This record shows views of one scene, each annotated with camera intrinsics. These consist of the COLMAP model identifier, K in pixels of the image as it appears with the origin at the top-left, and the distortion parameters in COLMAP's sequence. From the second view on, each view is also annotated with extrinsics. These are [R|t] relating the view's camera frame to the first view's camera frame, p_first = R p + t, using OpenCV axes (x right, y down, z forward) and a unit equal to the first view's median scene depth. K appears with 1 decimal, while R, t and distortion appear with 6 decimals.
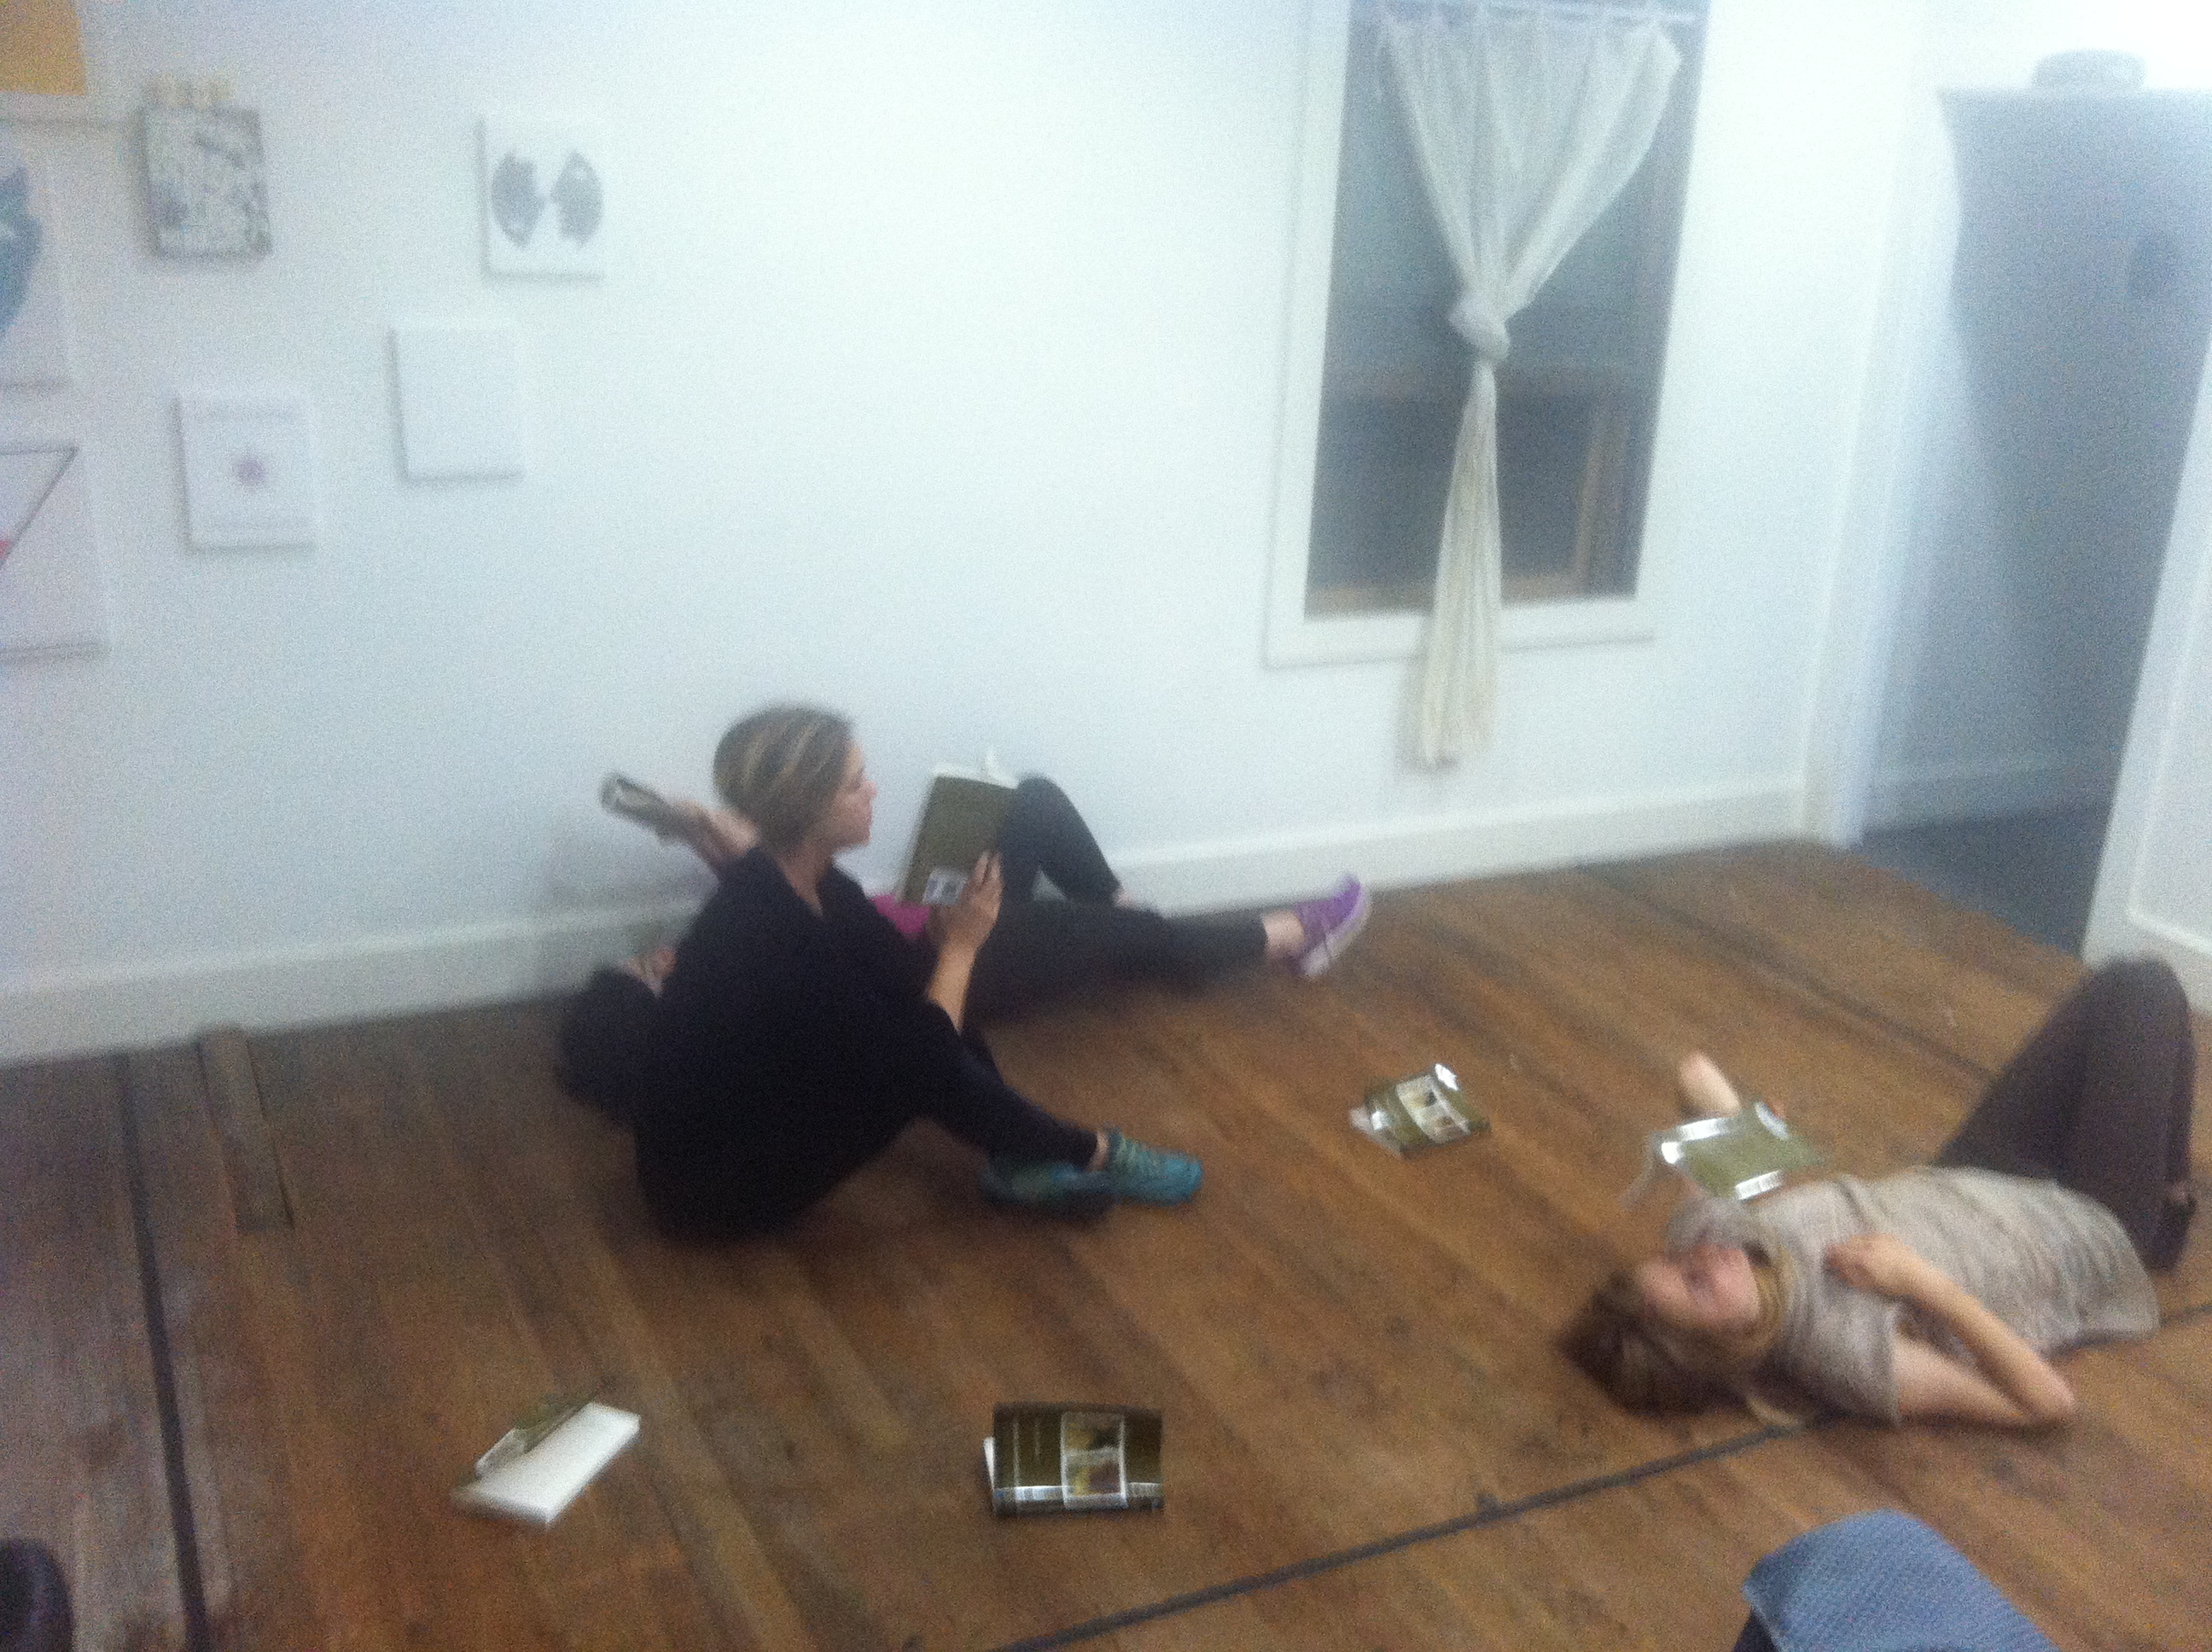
lens RADIAL K [[2106.5, 0, 1109.4], [0, 2106.5, 822.7], [0, 0, 1]] dist [0.016018, -0.040828]
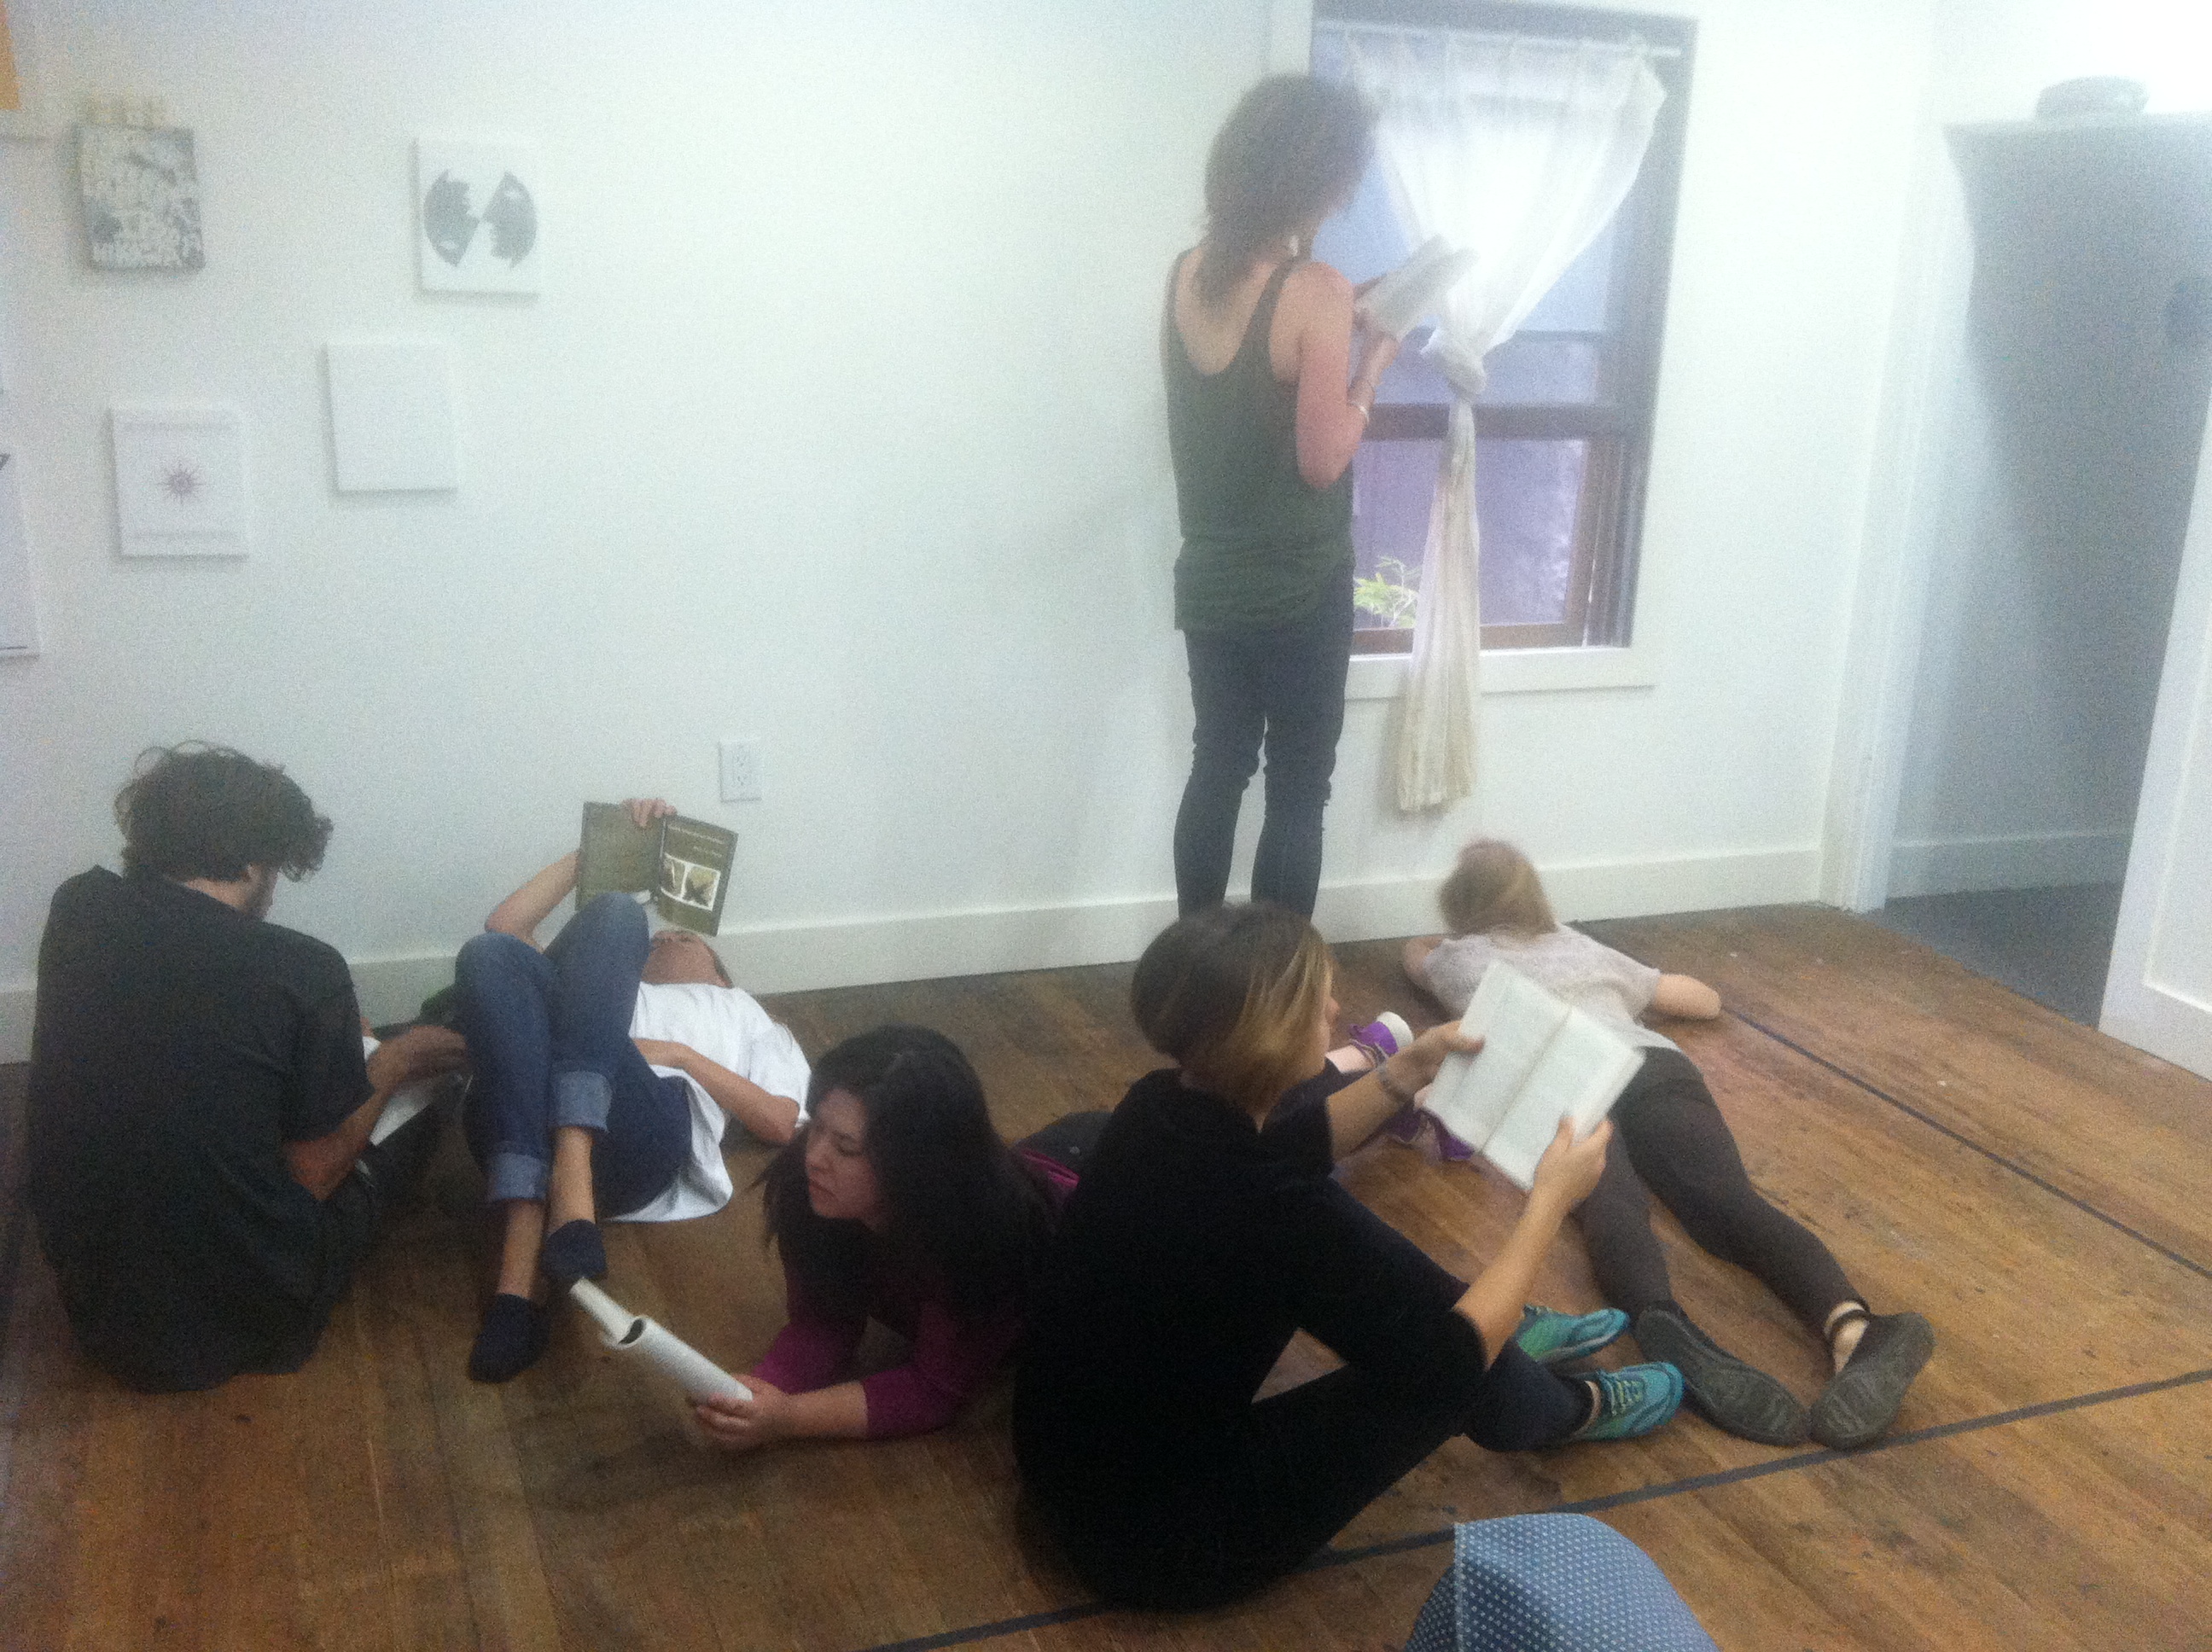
lens RADIAL K [[2101.3, 0, 1108.4], [0, 2101.3, 830.0], [0, 0, 1]] dist [-0.006831, -0.019012]
pose [[0.997167, 0.017326, -0.073200, 0.117272], [-0.020879, 0.998626, -0.048064, 0.039943], [0.072267, 0.049456, 0.996158, 0.039202]]
